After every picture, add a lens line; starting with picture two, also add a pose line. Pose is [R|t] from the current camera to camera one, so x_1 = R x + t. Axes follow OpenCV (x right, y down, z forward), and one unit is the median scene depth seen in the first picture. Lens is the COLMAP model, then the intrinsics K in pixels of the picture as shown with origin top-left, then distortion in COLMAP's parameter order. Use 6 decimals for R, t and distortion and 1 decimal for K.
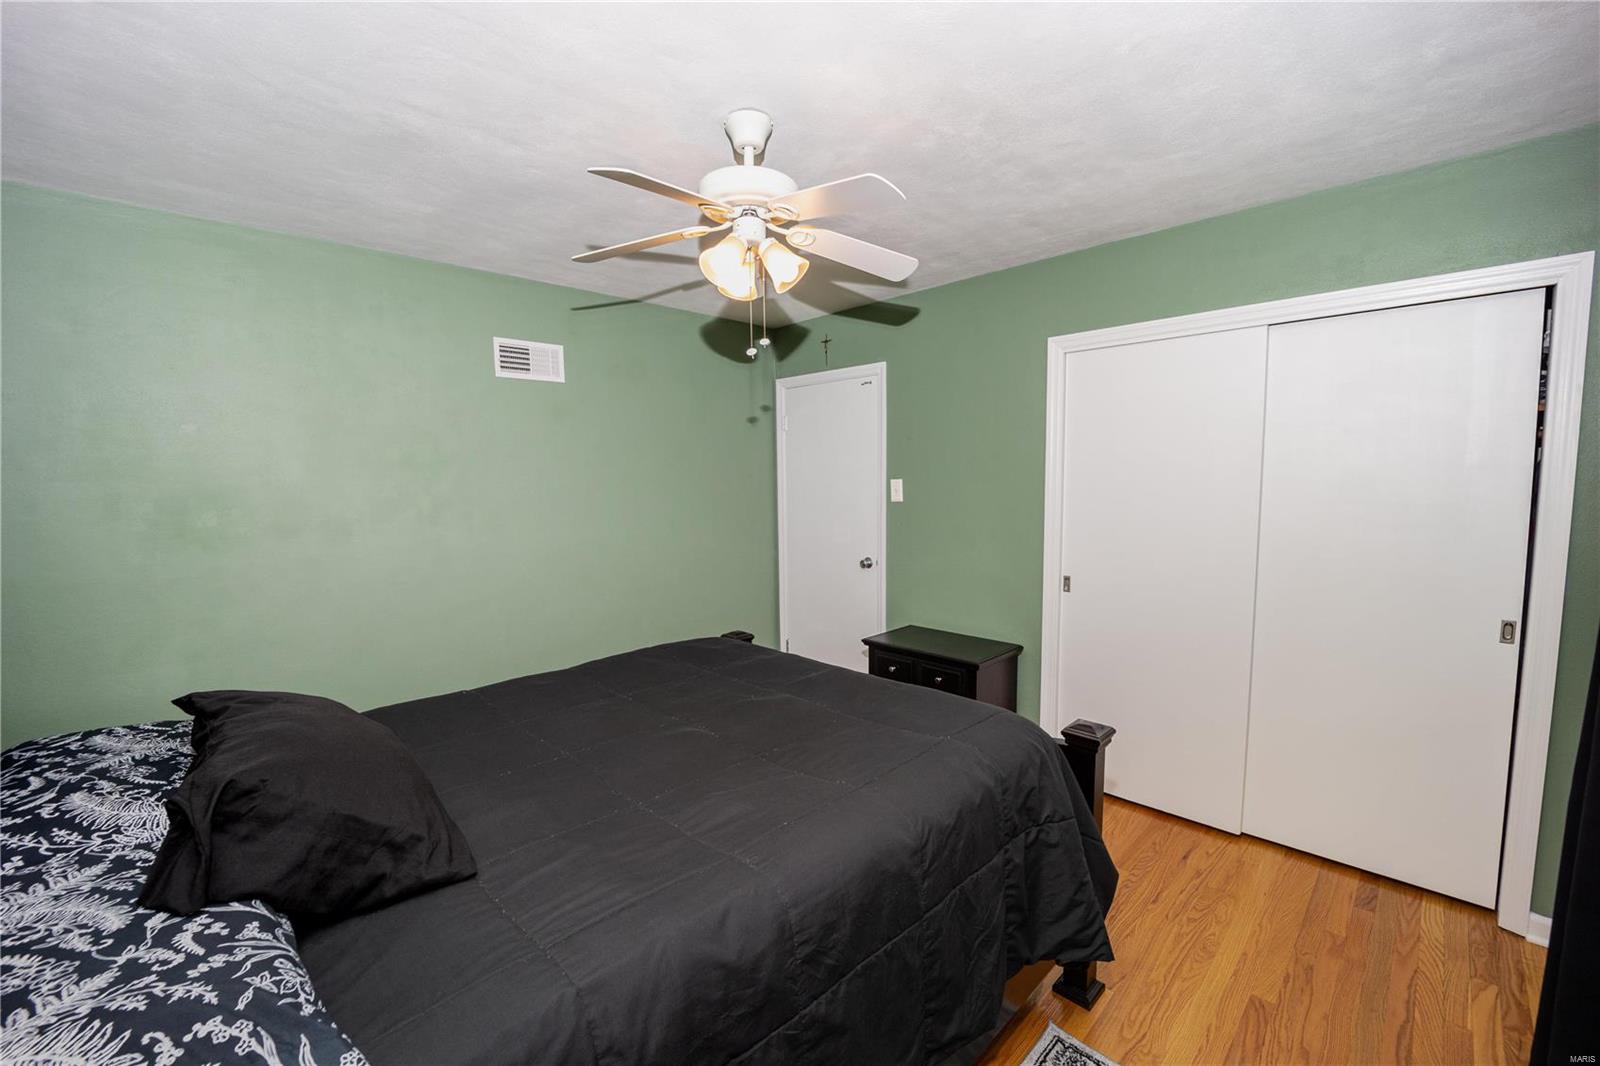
lens RADIAL K [[652.4, 0, 799.9], [0, 652.4, 526.9], [0, 0, 1]] dist [-0.016042, -0.001520]
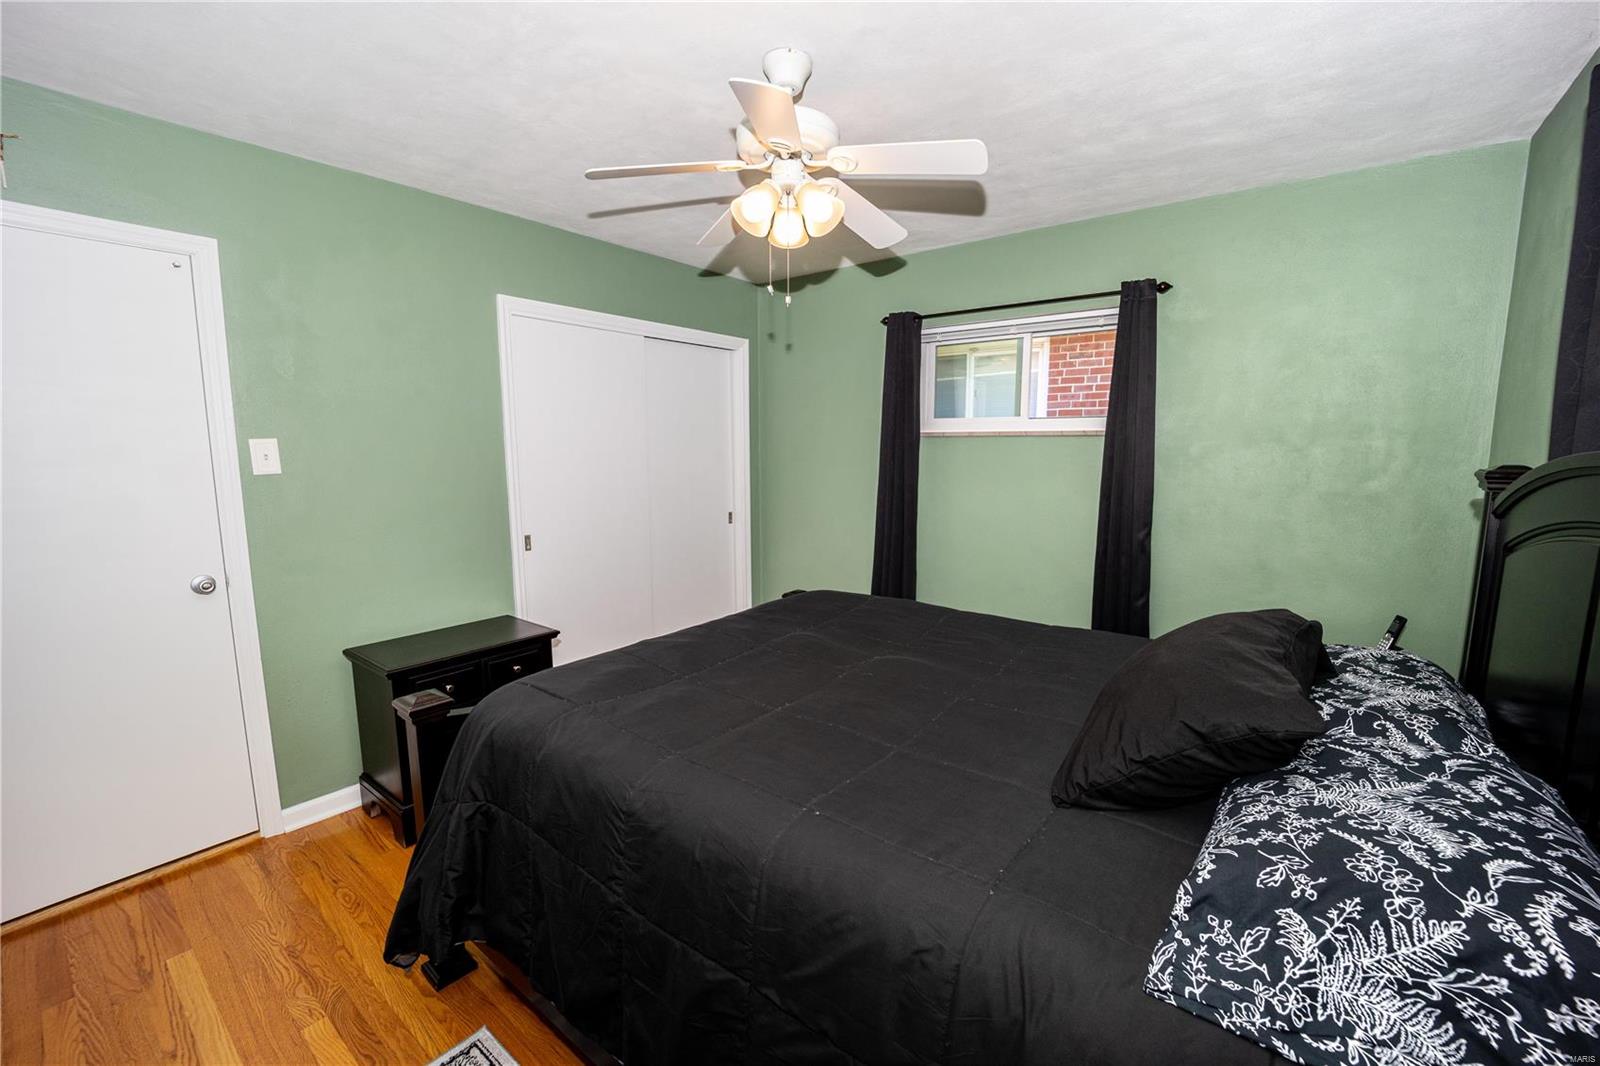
lens RADIAL K [[652.4, 0, 798.5], [0, 652.4, 539.8], [0, 0, 1]] dist [-0.016042, -0.001520]
pose [[-0.146568, -0.132881, 0.980235, -1.636634], [0.080260, 0.986072, 0.145673, -0.078649], [-0.985939, 0.100024, -0.133861, 1.724931]]
